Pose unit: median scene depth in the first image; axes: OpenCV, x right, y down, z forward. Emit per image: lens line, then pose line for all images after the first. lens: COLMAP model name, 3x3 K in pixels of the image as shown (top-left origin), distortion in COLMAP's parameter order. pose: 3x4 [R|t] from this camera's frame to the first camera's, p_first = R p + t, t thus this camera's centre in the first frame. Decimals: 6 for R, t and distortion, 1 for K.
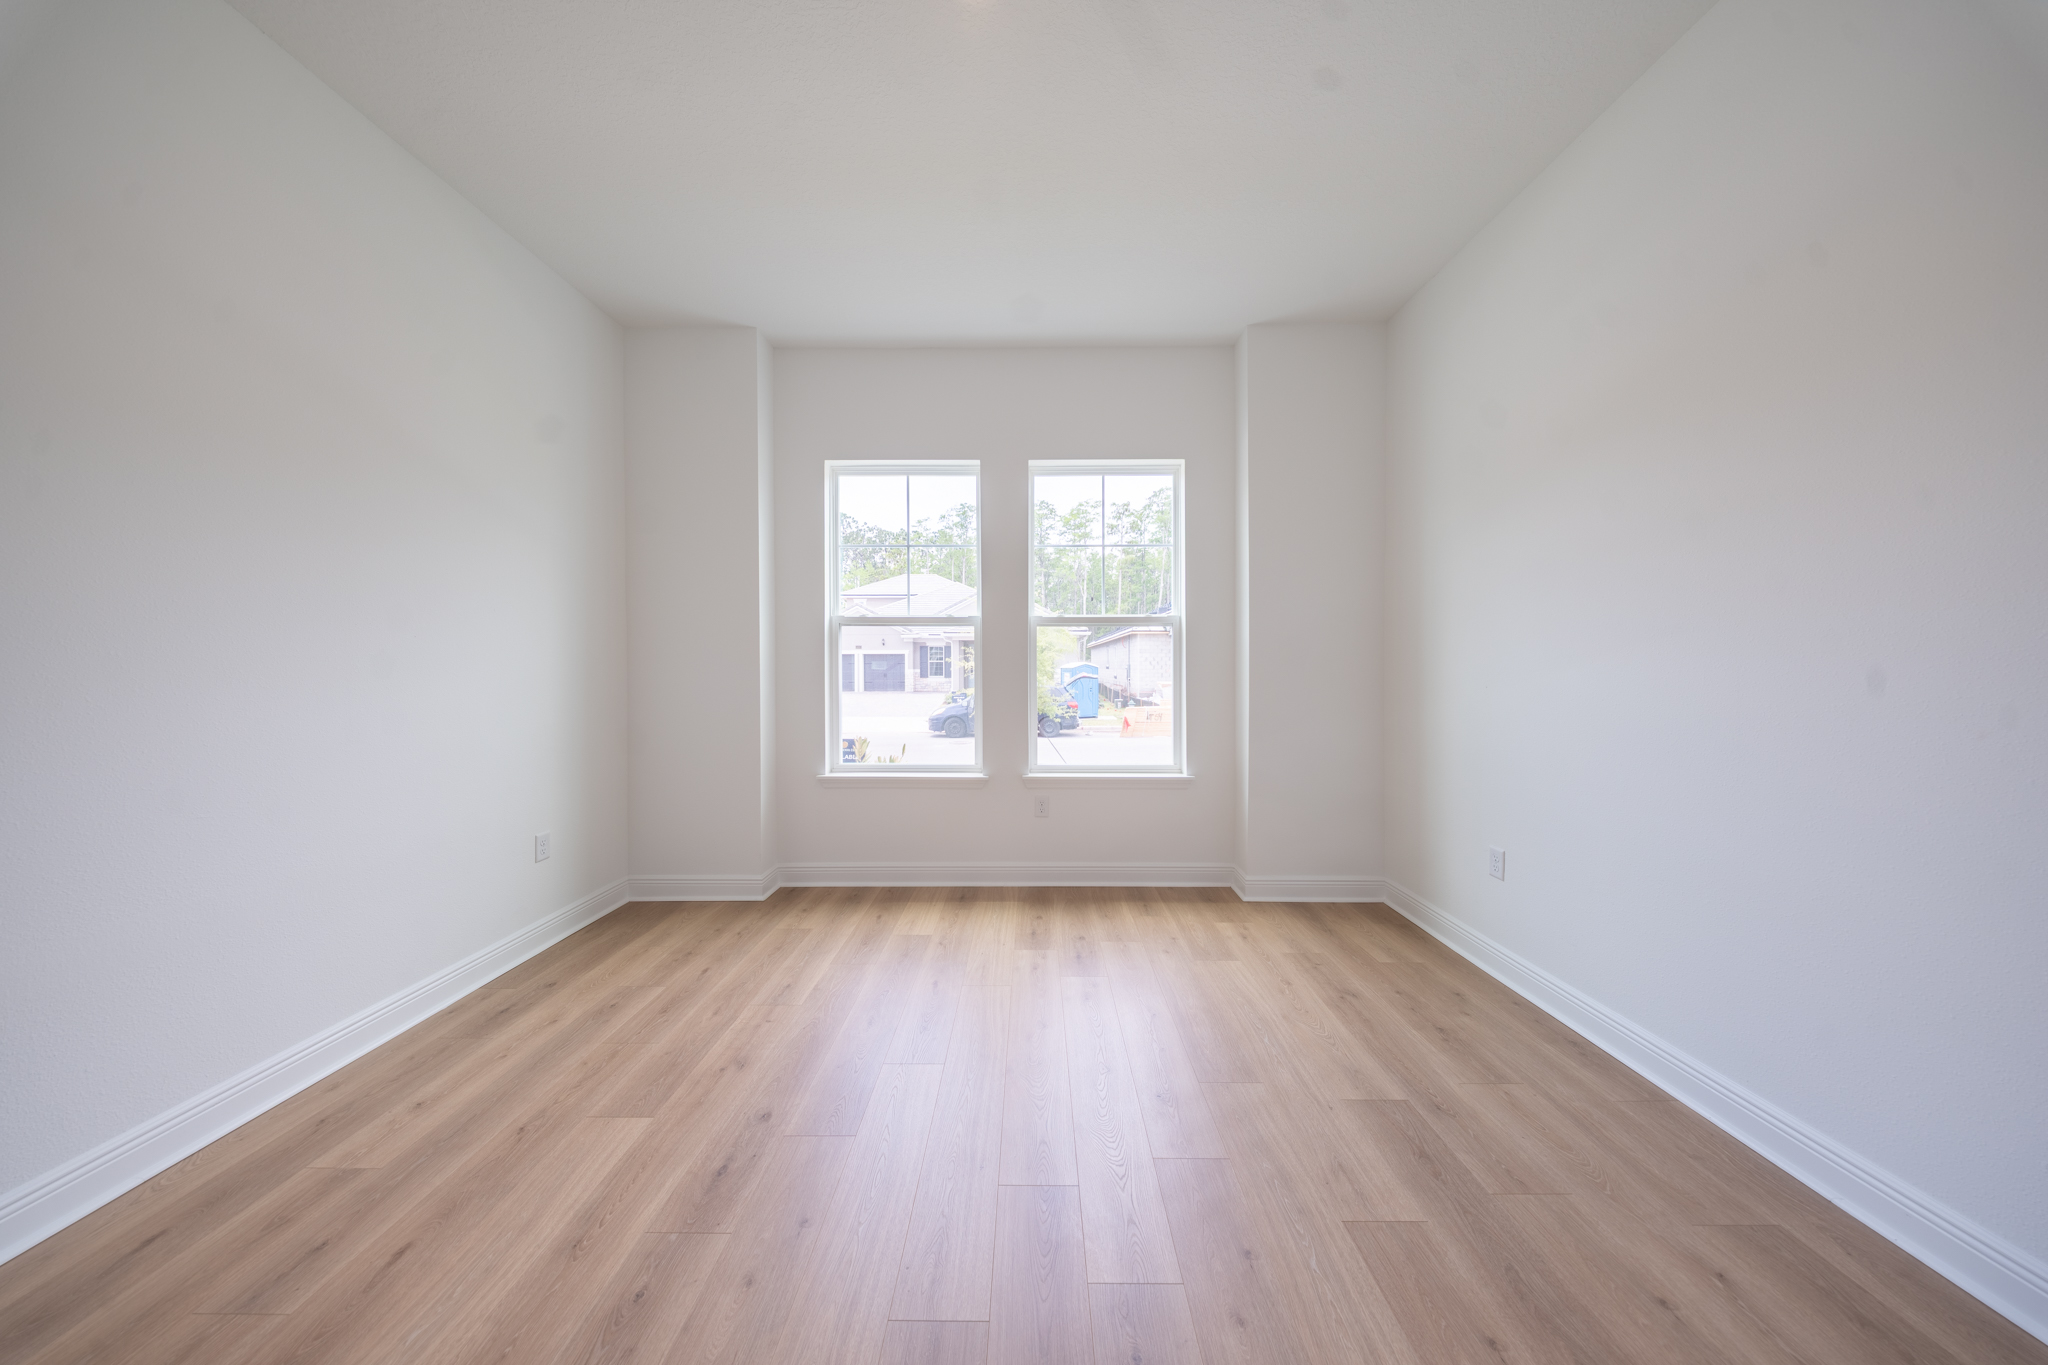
lens RADIAL K [[641.8, 0, 1029.4], [0, 641.8, 680.1], [0, 0, 1]] dist [0.001278, -0.000029]
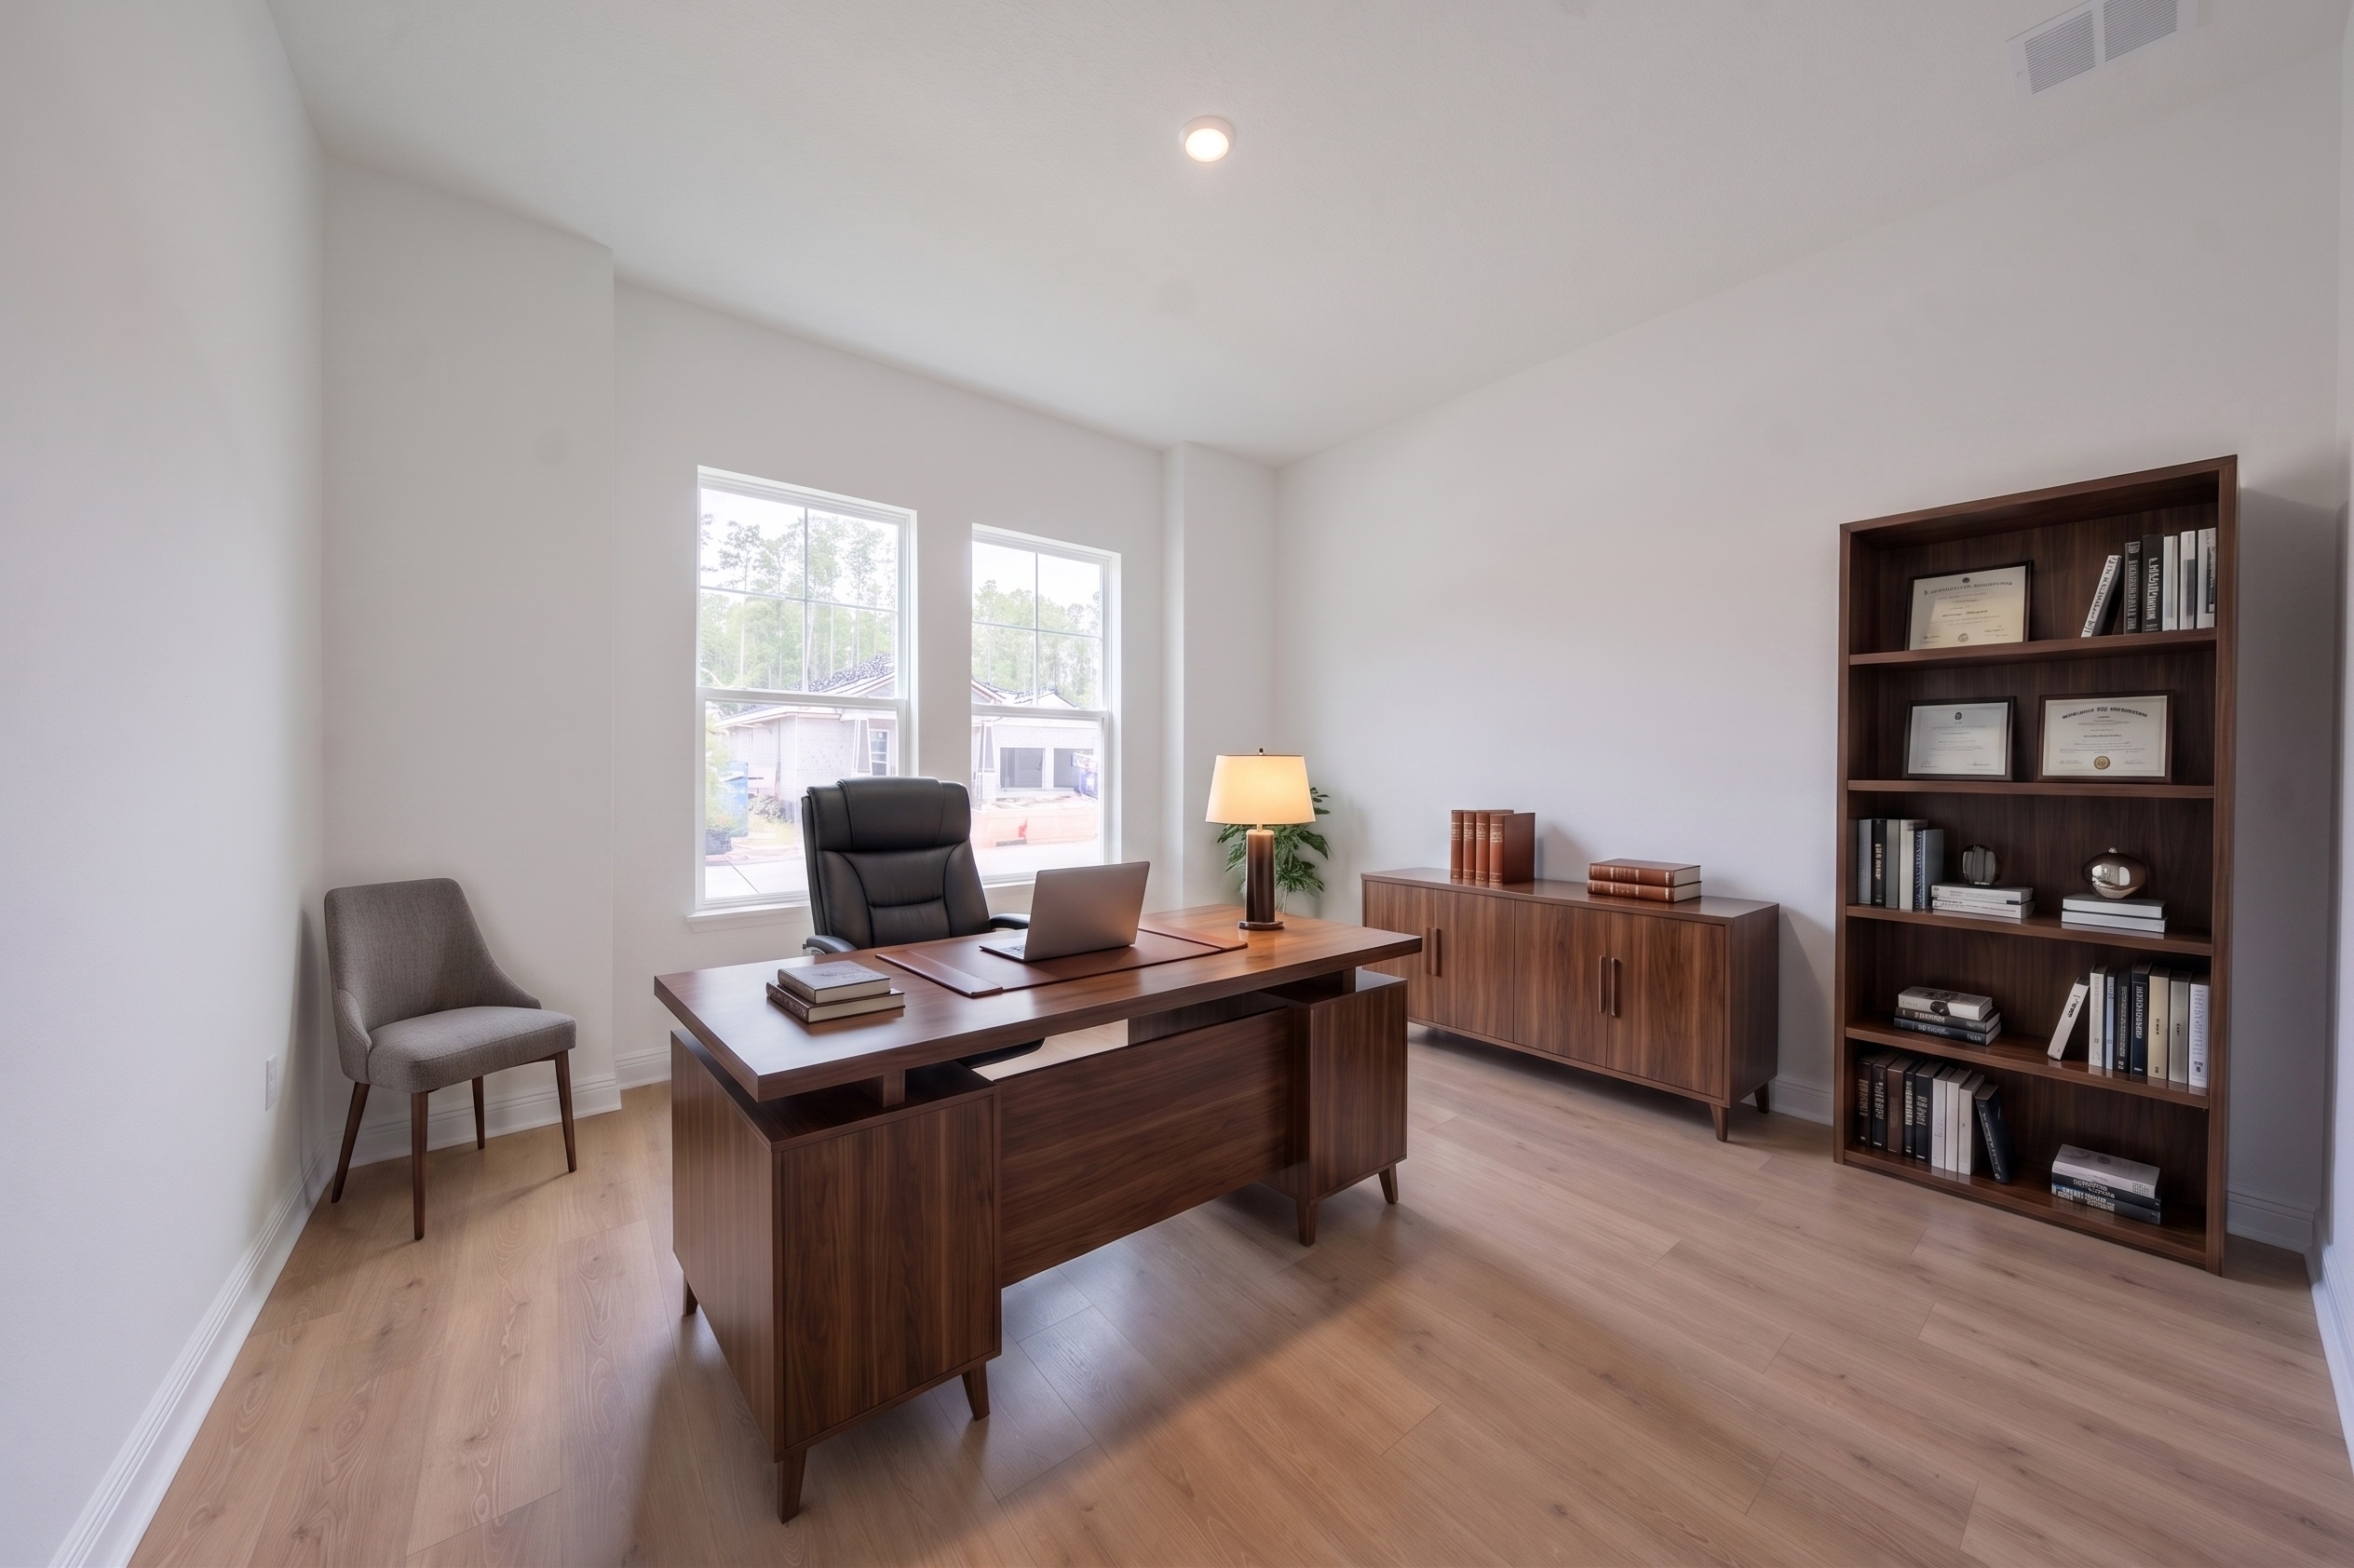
lens RADIAL K [[880.7, 0, 1179.7], [0, 880.7, 785.8], [0, 0, 1]] dist [-0.000513, -0.000054]
pose [[0.746096, -0.009131, 0.665776, -0.611612], [0.006388, 0.999958, 0.006556, 0.005573], [-0.665808, -0.000638, 0.746123, -0.073632]]
